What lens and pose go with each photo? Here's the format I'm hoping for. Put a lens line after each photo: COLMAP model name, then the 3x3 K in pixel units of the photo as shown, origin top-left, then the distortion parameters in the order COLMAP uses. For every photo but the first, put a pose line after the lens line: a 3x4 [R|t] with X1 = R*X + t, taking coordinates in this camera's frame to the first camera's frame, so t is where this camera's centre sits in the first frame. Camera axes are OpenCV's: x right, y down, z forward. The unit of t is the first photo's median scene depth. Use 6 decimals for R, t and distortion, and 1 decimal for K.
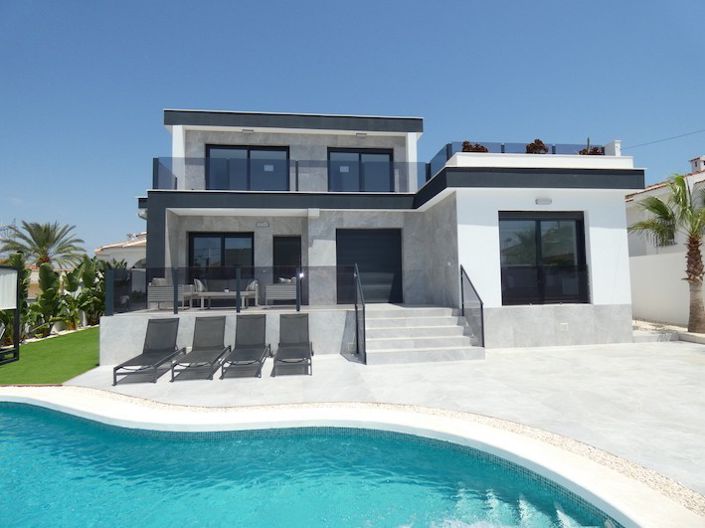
lens RADIAL K [[422.4, 0, 356.7], [0, 422.4, 264.2], [0, 0, 1]] dist [-0.002073, 0.000191]
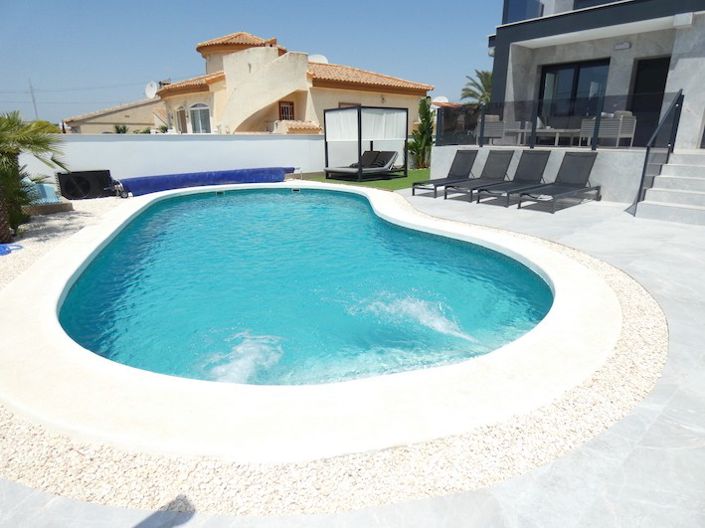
lens RADIAL K [[420.7, 0, 352.5], [0, 420.7, 264.0], [0, 0, 1]] dist [-0.019425, -0.001388]
pose [[0.541944, 0.260893, -0.798894, 0.283562], [0.036643, 0.942356, 0.332601, 0.021090], [0.839616, -0.209525, 0.501144, 0.063887]]
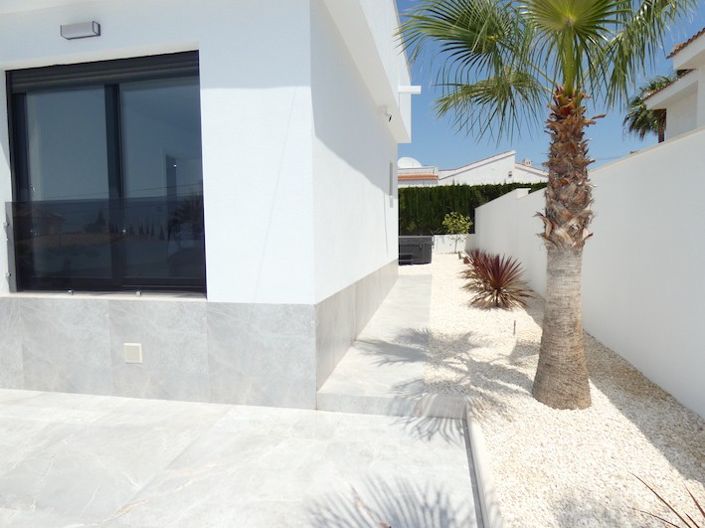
lens RADIAL K [[422.4, 0, 356.7], [0, 422.4, 264.2], [0, 0, 1]] dist [-0.002073, 0.000191]
pose [[0.952576, 0.032126, -0.302599, 0.701419], [0.003626, 0.993143, 0.116853, 0.017136], [0.304278, -0.112409, 0.945928, 0.601706]]
